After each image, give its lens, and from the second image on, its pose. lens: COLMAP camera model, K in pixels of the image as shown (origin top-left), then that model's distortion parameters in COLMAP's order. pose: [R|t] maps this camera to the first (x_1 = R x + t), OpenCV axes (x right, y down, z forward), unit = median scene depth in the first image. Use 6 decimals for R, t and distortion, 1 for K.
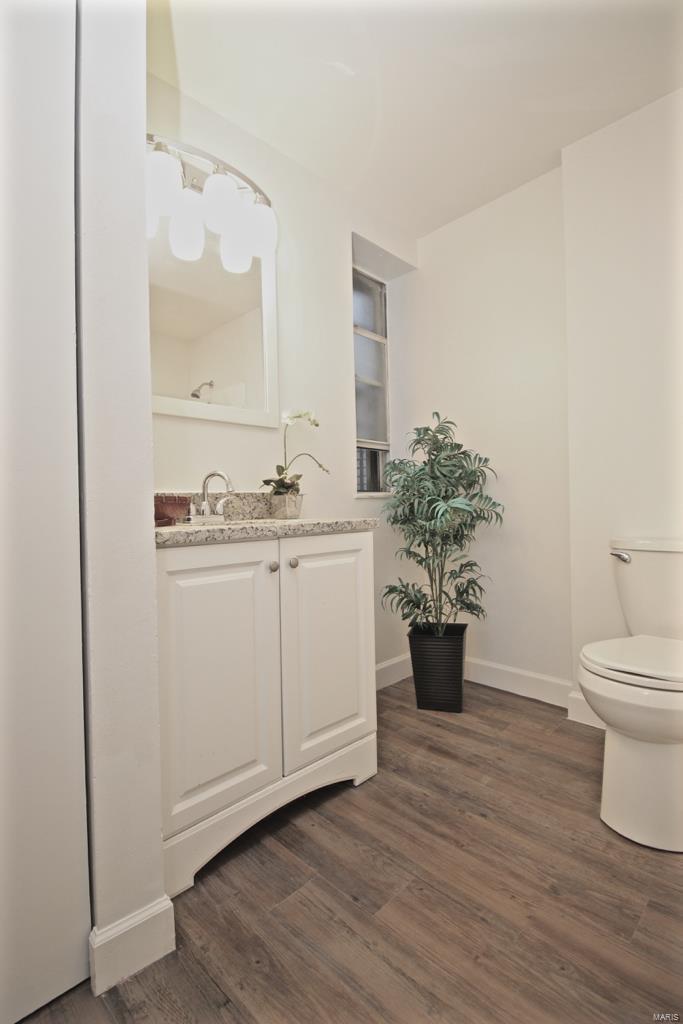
lens RADIAL K [[489.8, 0, 341.5], [0, 489.8, 512.0], [0, 0, 1]] dist [0.000988, -0.014713]
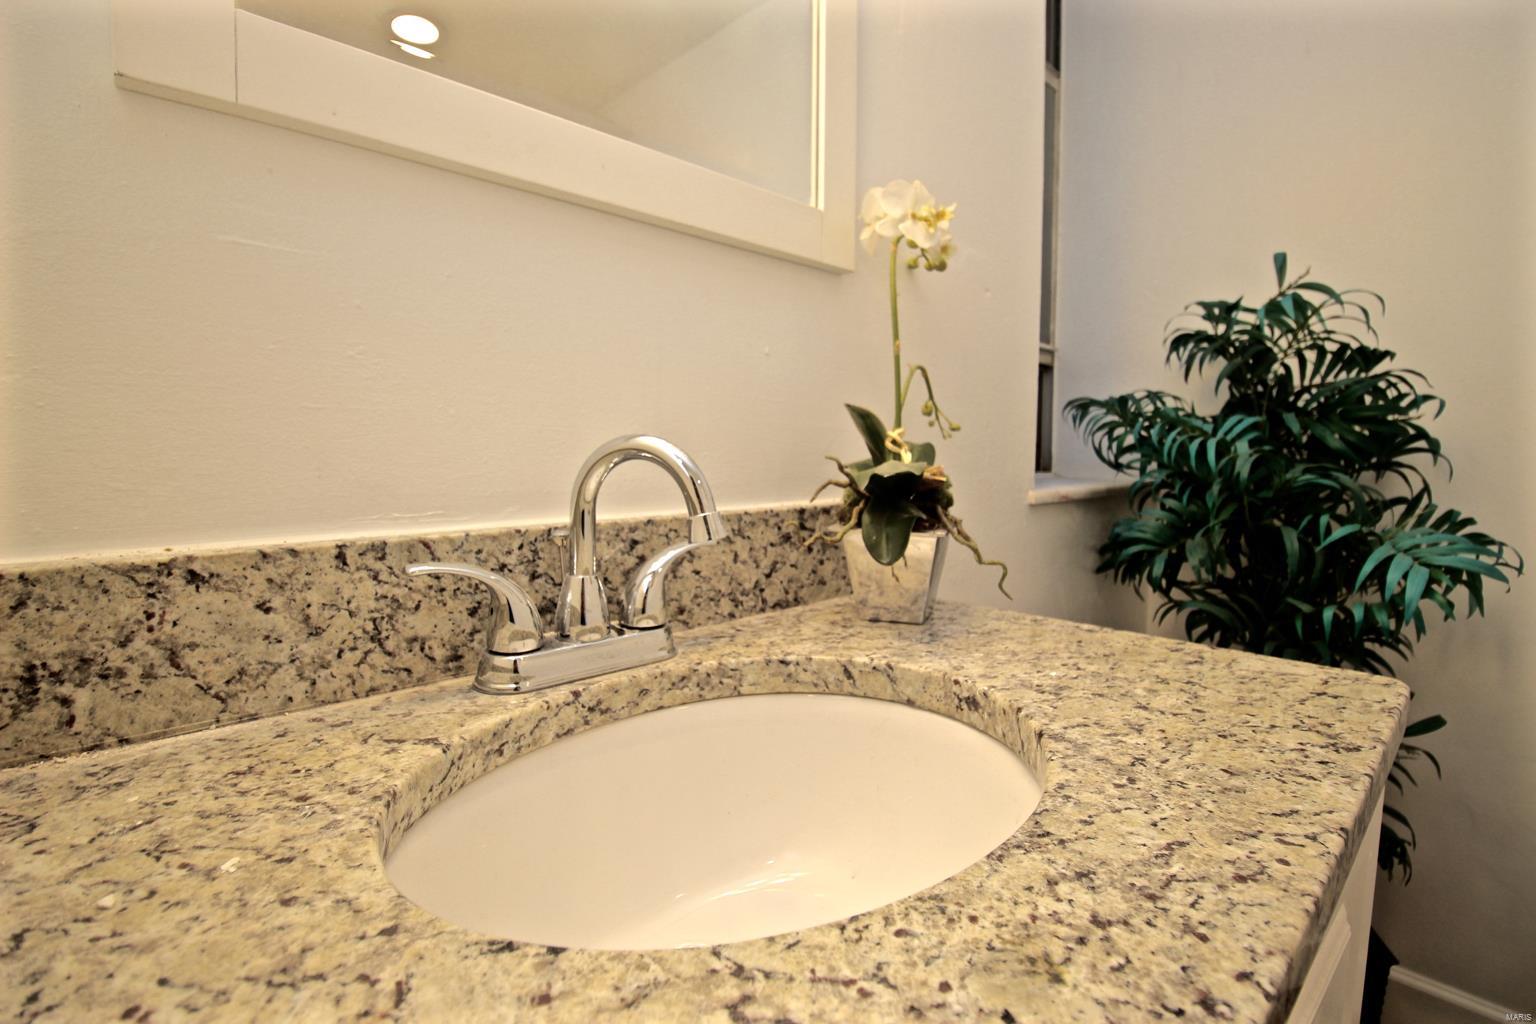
lens RADIAL K [[734.7, 0, 768.0], [0, 734.7, 512.0], [0, 0, 1]] dist [0.000988, -0.014713]
pose [[0.999657, 0.021782, -0.014544, -0.177515], [-0.021087, 0.998705, 0.046296, -0.056430], [0.015534, -0.045974, 0.998822, 0.623751]]
